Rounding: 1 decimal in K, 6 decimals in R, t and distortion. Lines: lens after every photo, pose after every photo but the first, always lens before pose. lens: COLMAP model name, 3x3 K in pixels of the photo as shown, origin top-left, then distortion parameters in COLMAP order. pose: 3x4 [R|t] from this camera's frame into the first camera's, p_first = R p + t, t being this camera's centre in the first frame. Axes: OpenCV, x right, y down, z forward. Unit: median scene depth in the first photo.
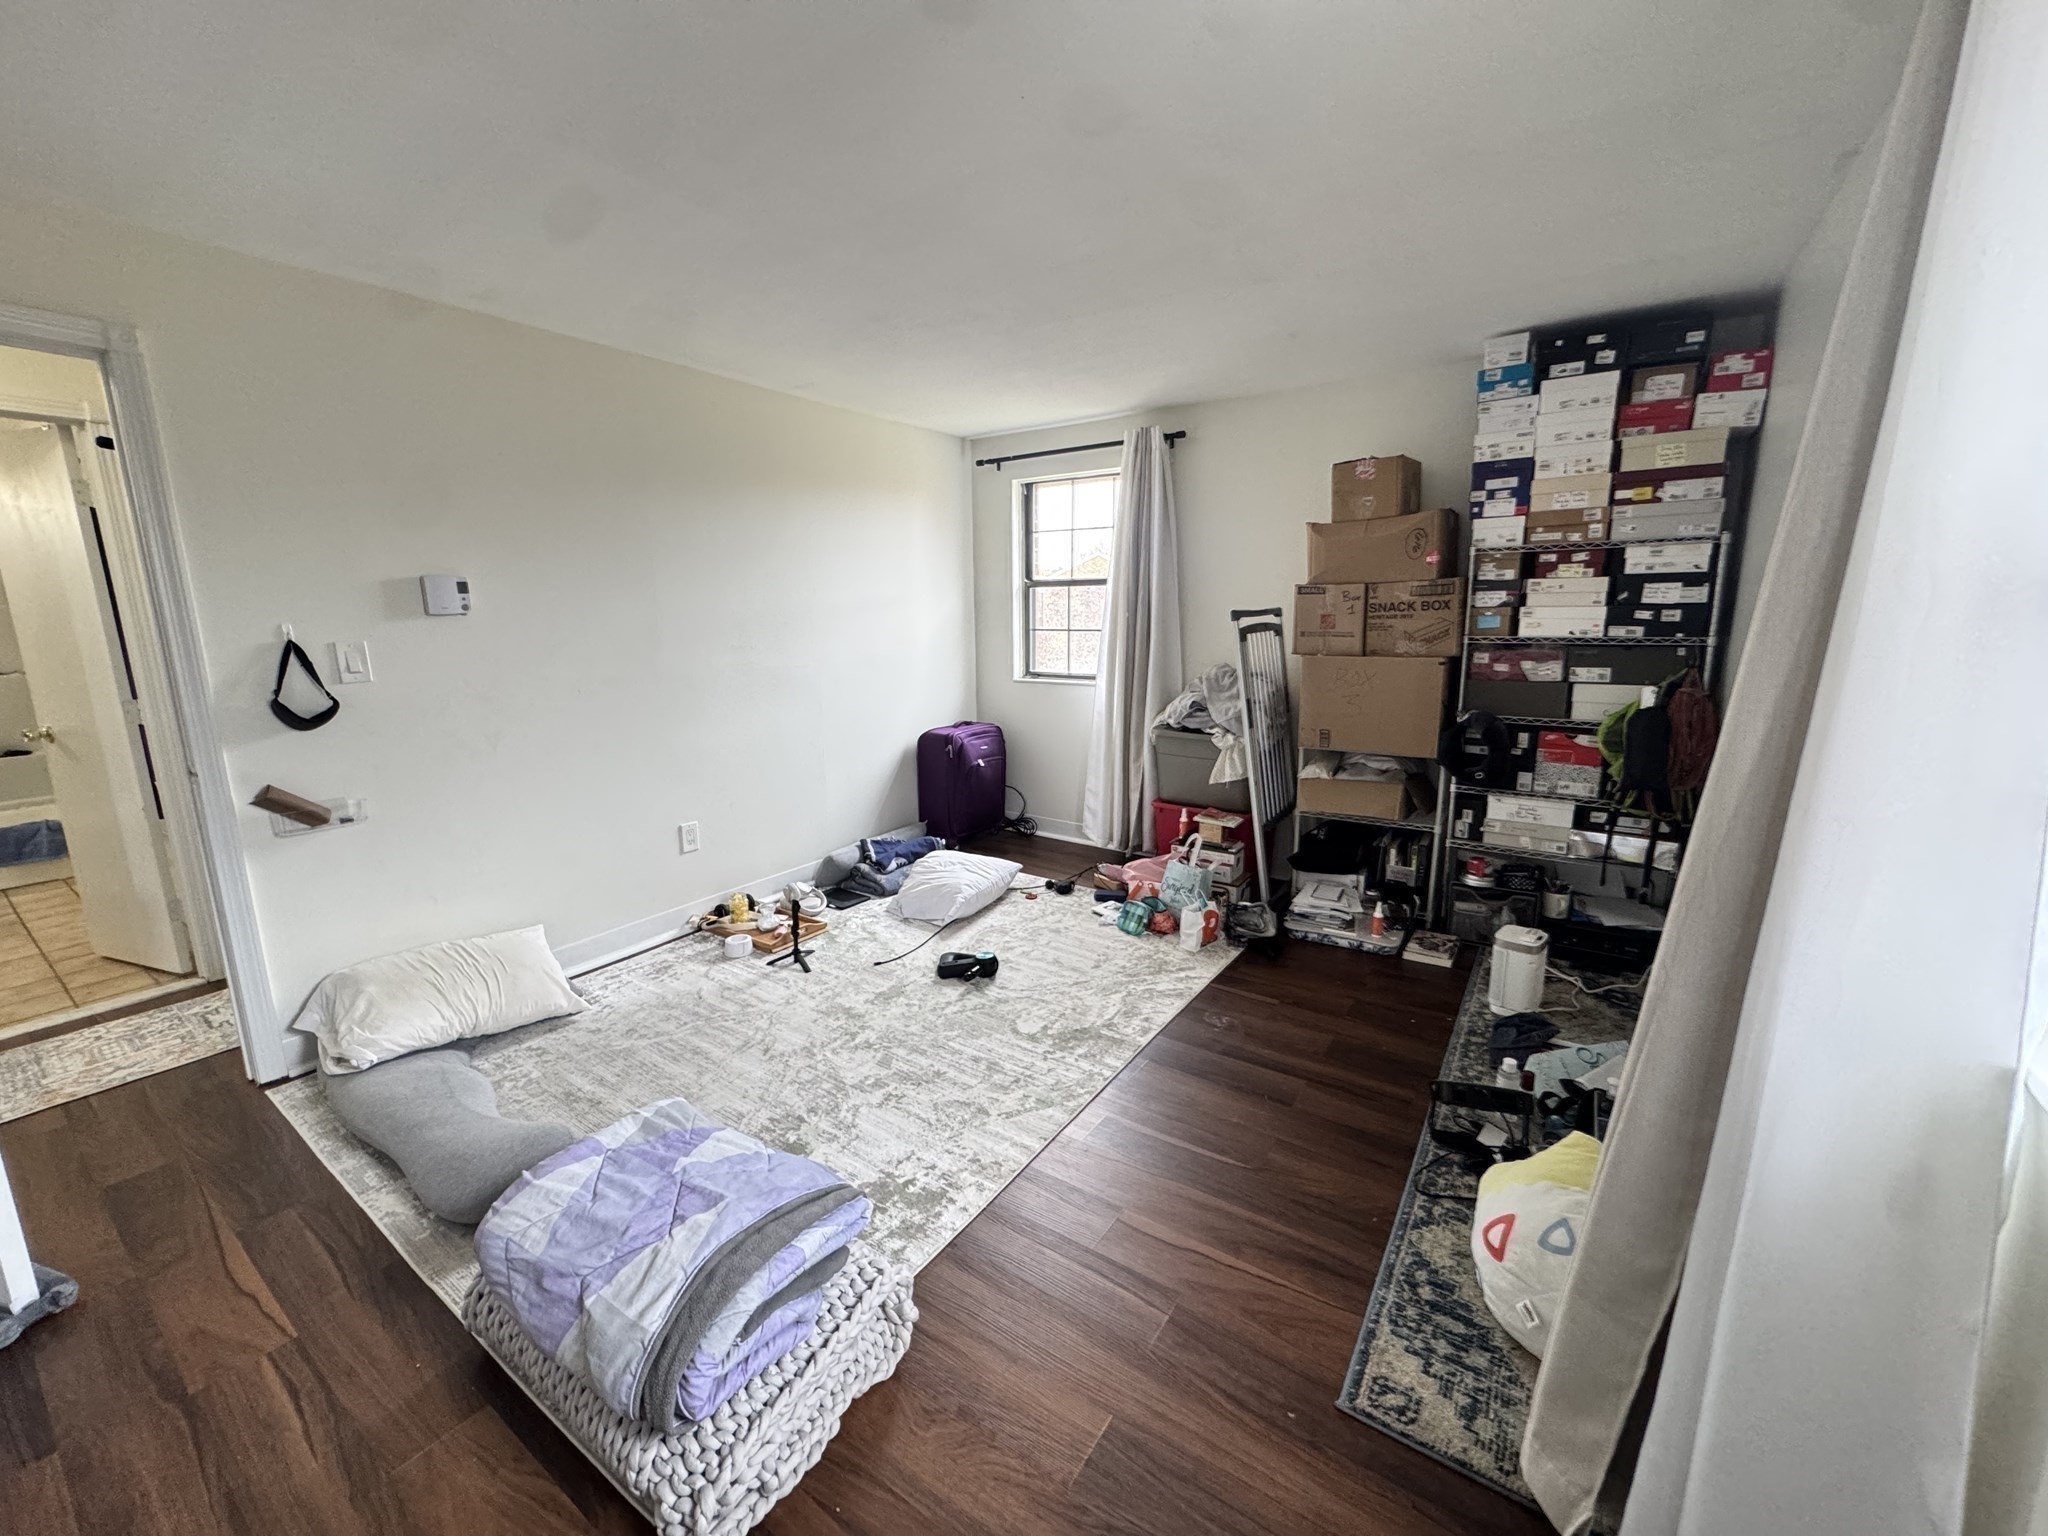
lens RADIAL K [[818.3, 0, 1027.4], [0, 818.3, 767.4], [0, 0, 1]] dist [-0.001682, 0.000920]
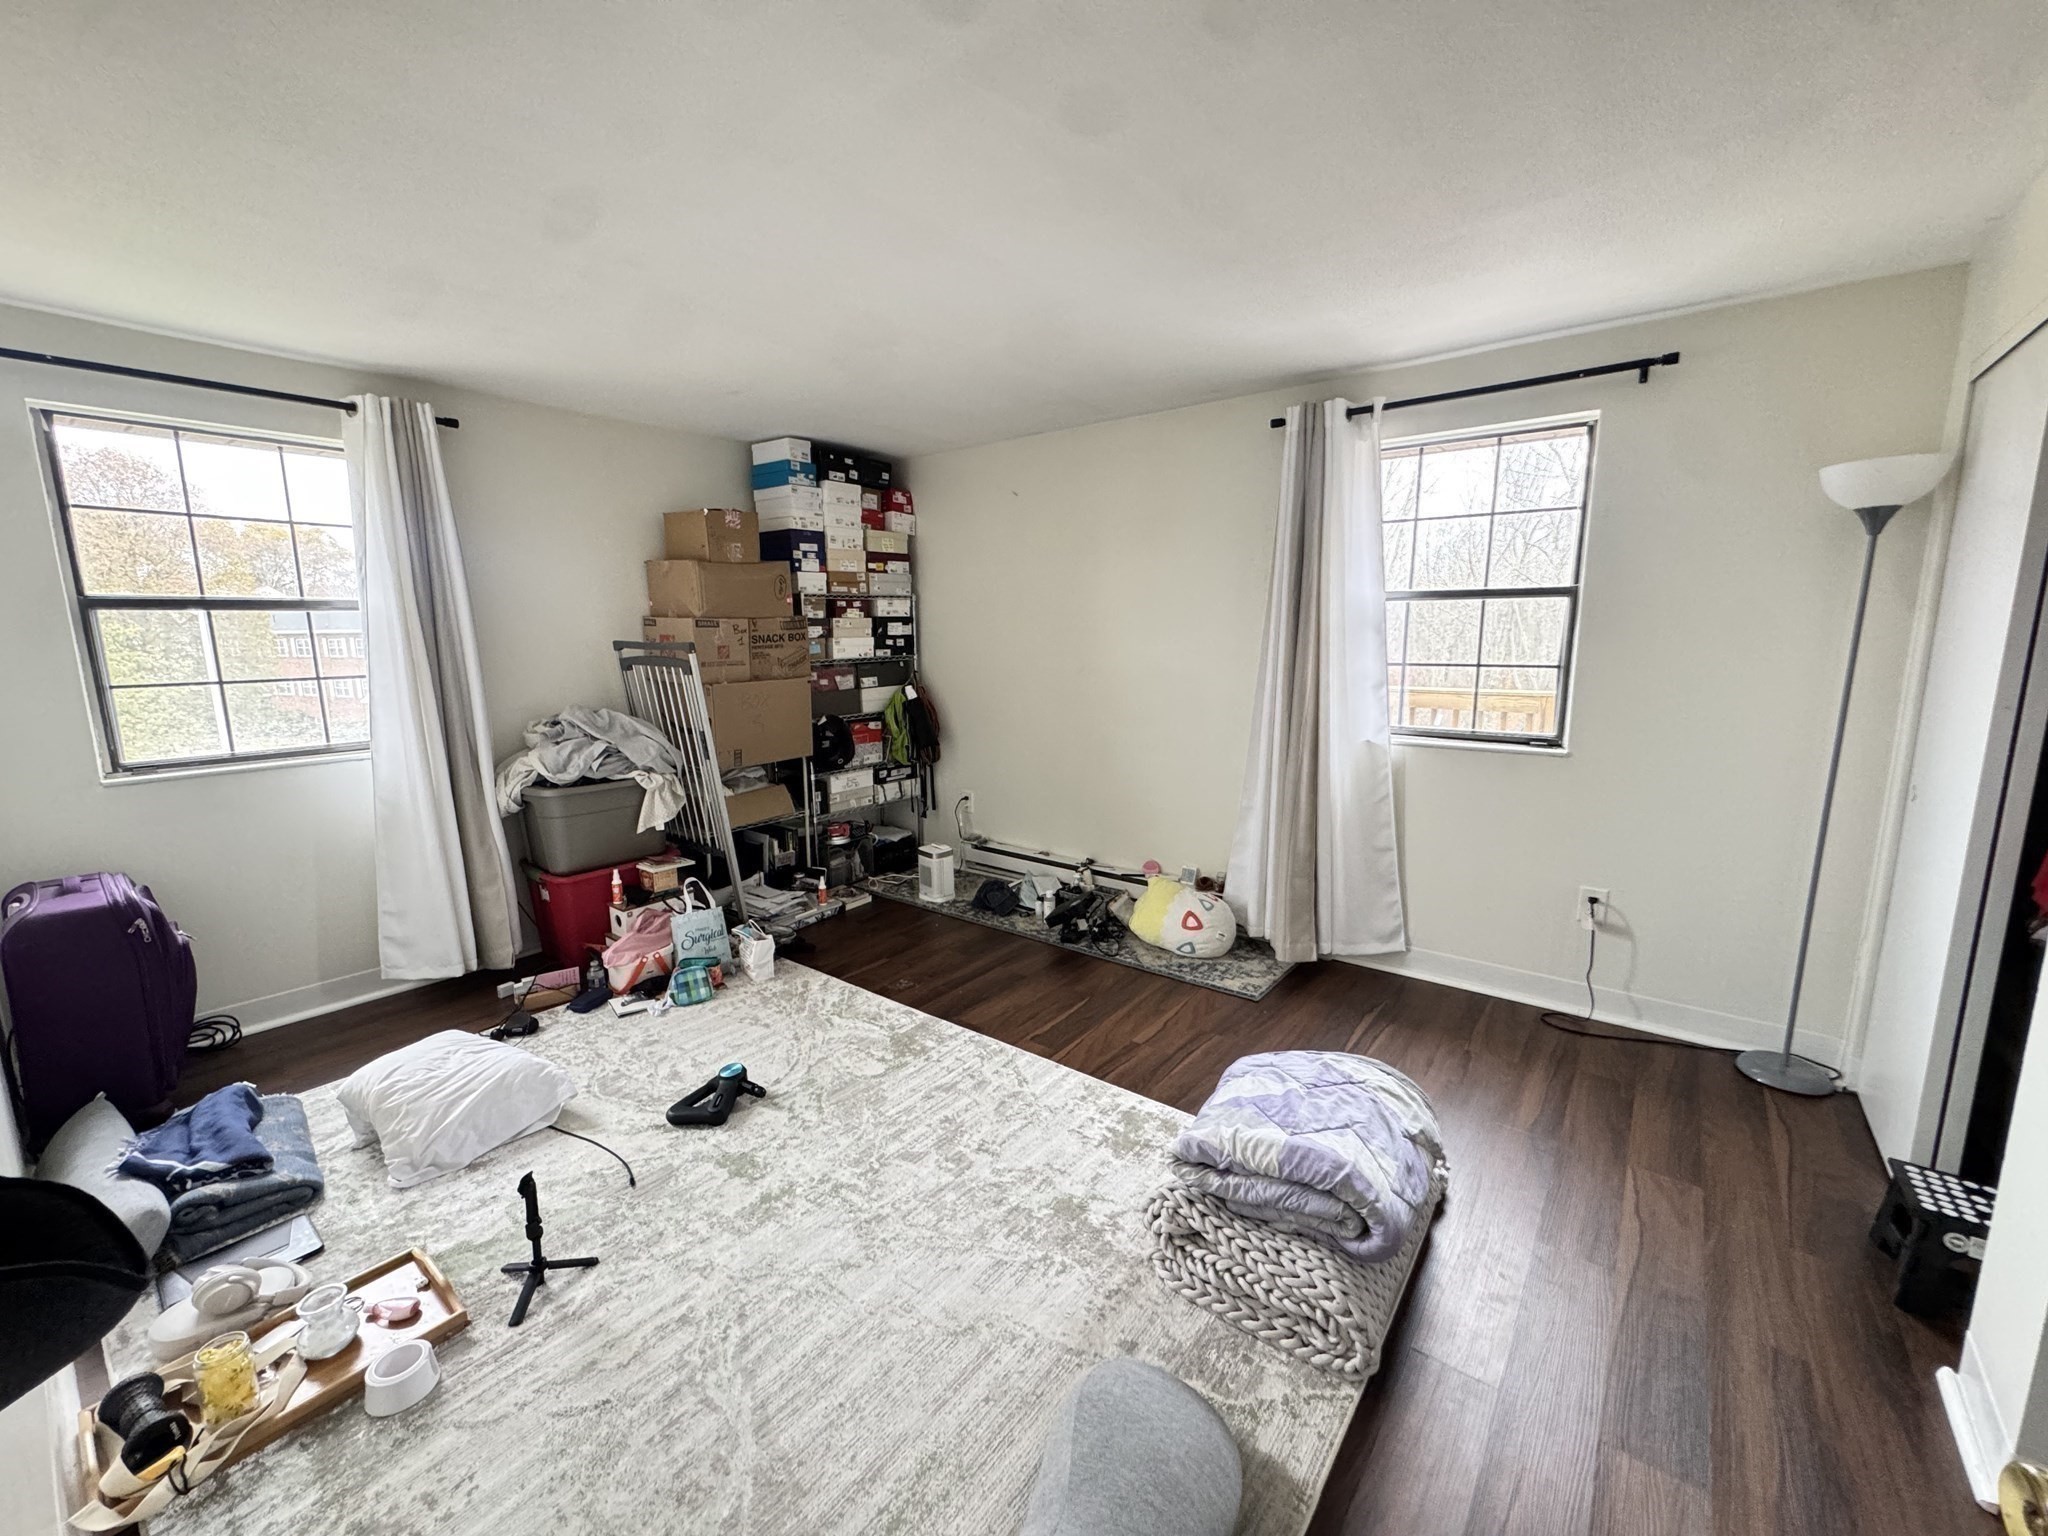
lens RADIAL K [[818.3, 0, 1020.4], [0, 818.3, 766.2], [0, 0, 1]] dist [-0.001682, 0.000920]
pose [[0.065150, -0.156312, 0.985557, -0.794439], [0.202305, 0.969214, 0.140346, -0.116334], [-0.977153, 0.190240, 0.094767, 0.604132]]
